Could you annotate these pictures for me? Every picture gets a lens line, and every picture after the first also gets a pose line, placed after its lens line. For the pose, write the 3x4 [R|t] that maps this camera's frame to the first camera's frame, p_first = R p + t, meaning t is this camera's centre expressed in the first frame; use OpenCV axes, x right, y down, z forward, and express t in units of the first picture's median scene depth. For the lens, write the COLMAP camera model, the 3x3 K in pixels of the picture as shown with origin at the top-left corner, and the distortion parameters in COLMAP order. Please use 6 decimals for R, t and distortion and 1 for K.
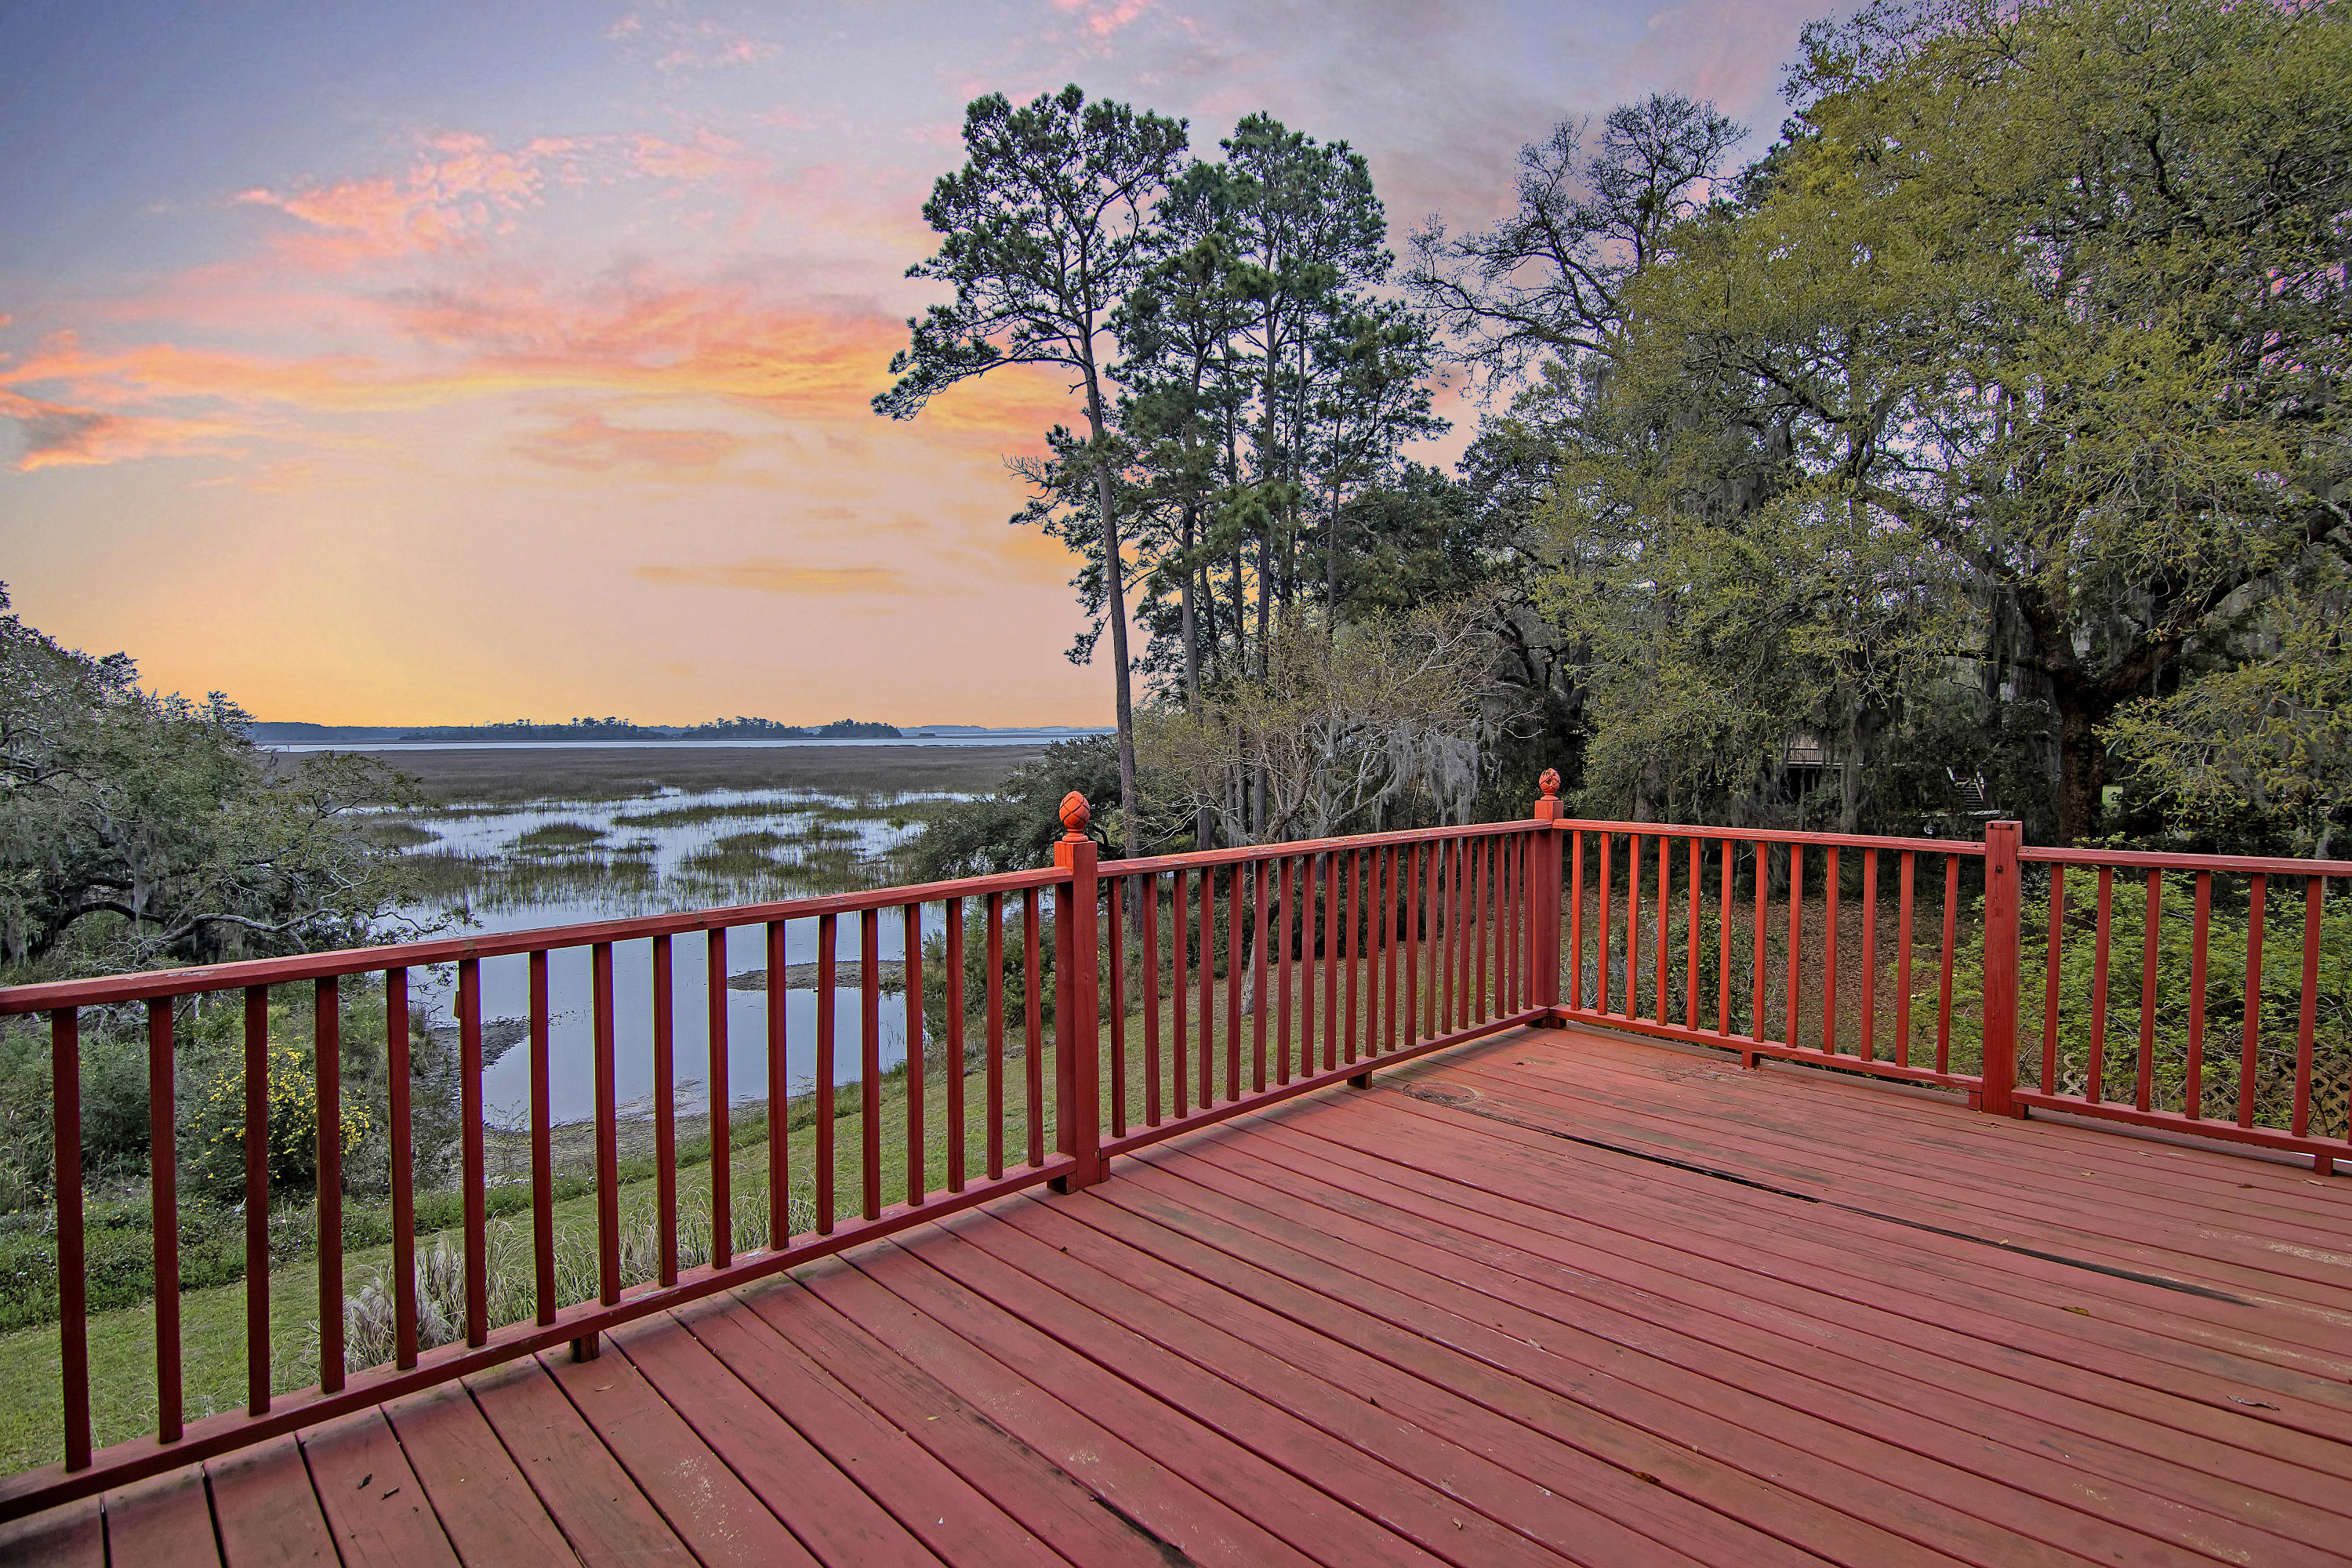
lens RADIAL K [[1206.7, 0, 1183.6], [0, 1206.7, 782.6], [0, 0, 1]] dist [-0.015578, -0.000890]
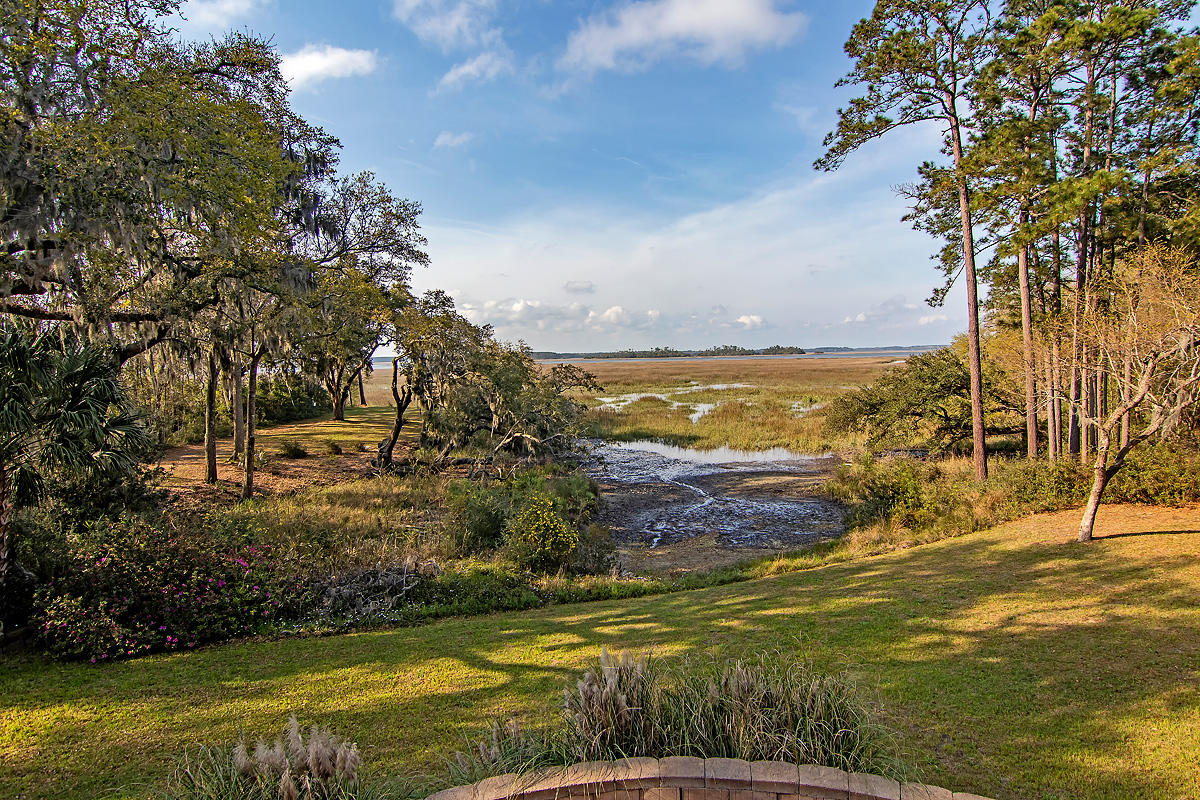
lens RADIAL K [[612.5, 0, 604.1], [0, 612.5, 396.2], [0, 0, 1]] dist [0.003269, -0.015935]
pose [[0.854512, 0.018128, -0.519115, -0.044745], [-0.002452, 0.999520, 0.030867, -0.000755], [0.519425, -0.025103, 0.854147, 0.056272]]
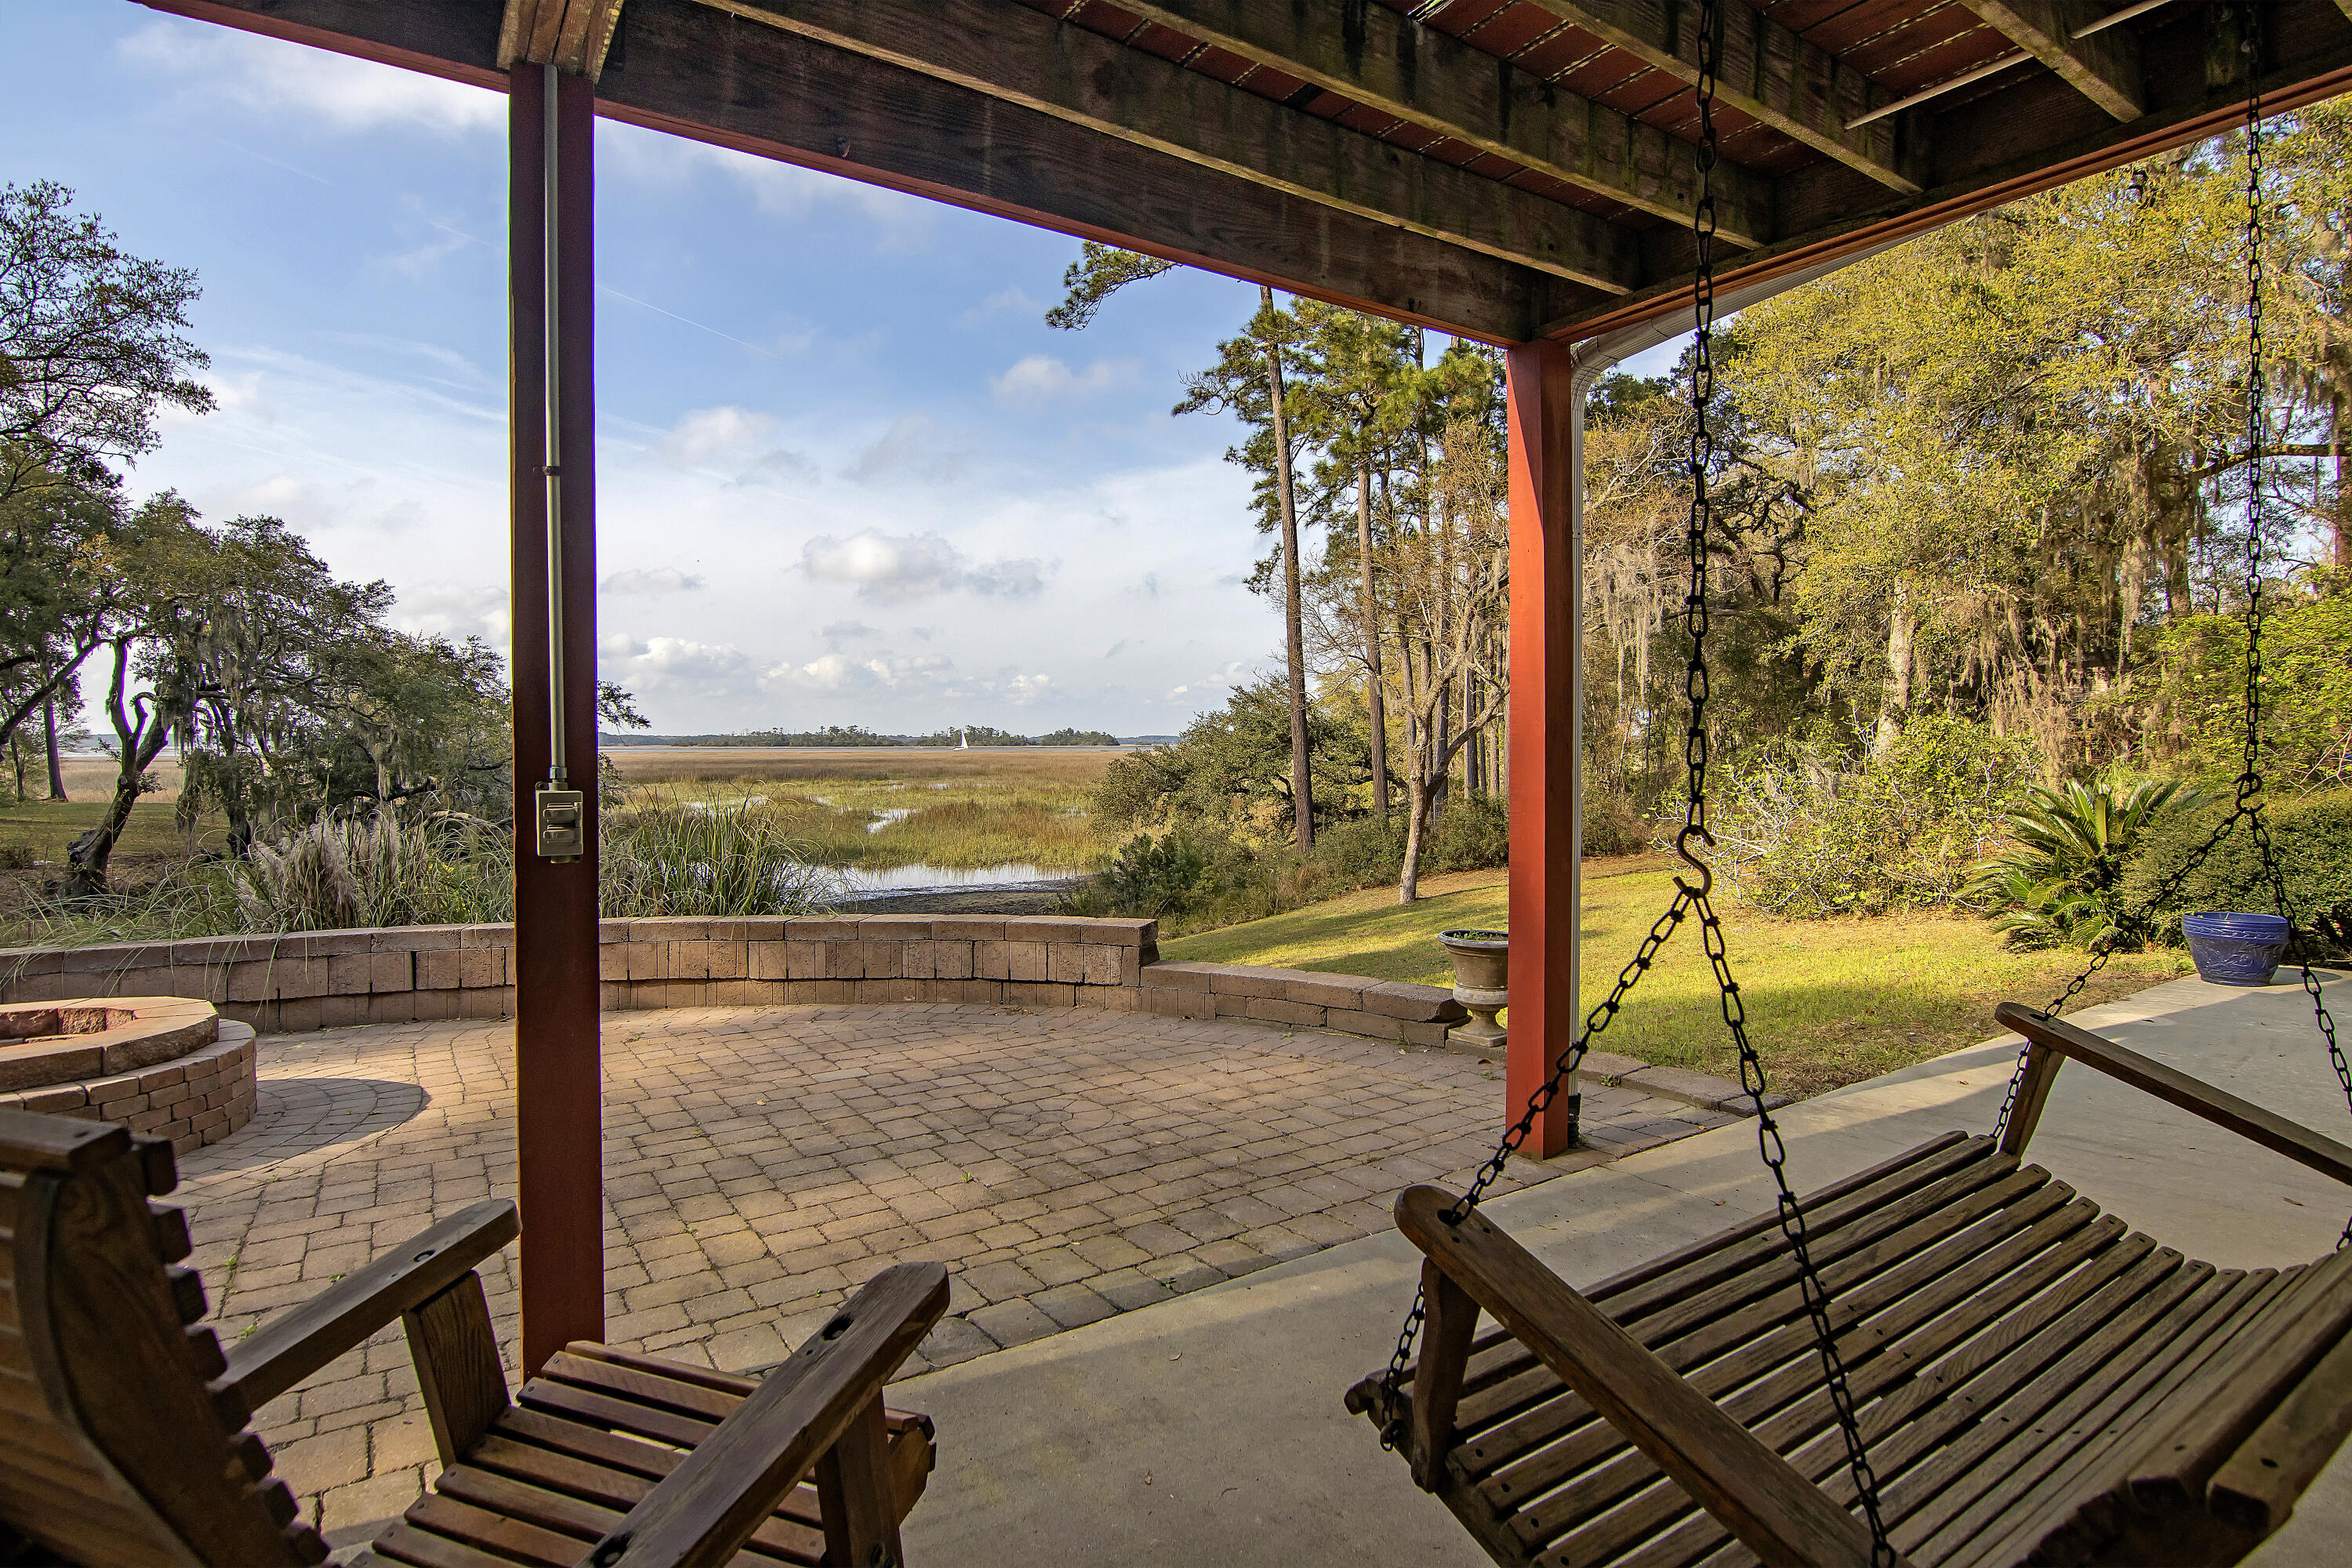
lens RADIAL K [[1201.7, 0, 1186.4], [0, 1201.7, 759.5], [0, 0, 1]] dist [-0.011611, -0.005844]
pose [[0.985011, 0.004452, -0.172437, 0.029328], [-0.008918, 0.999644, -0.025134, 0.074942], [0.172263, 0.026295, 0.984700, 0.045240]]
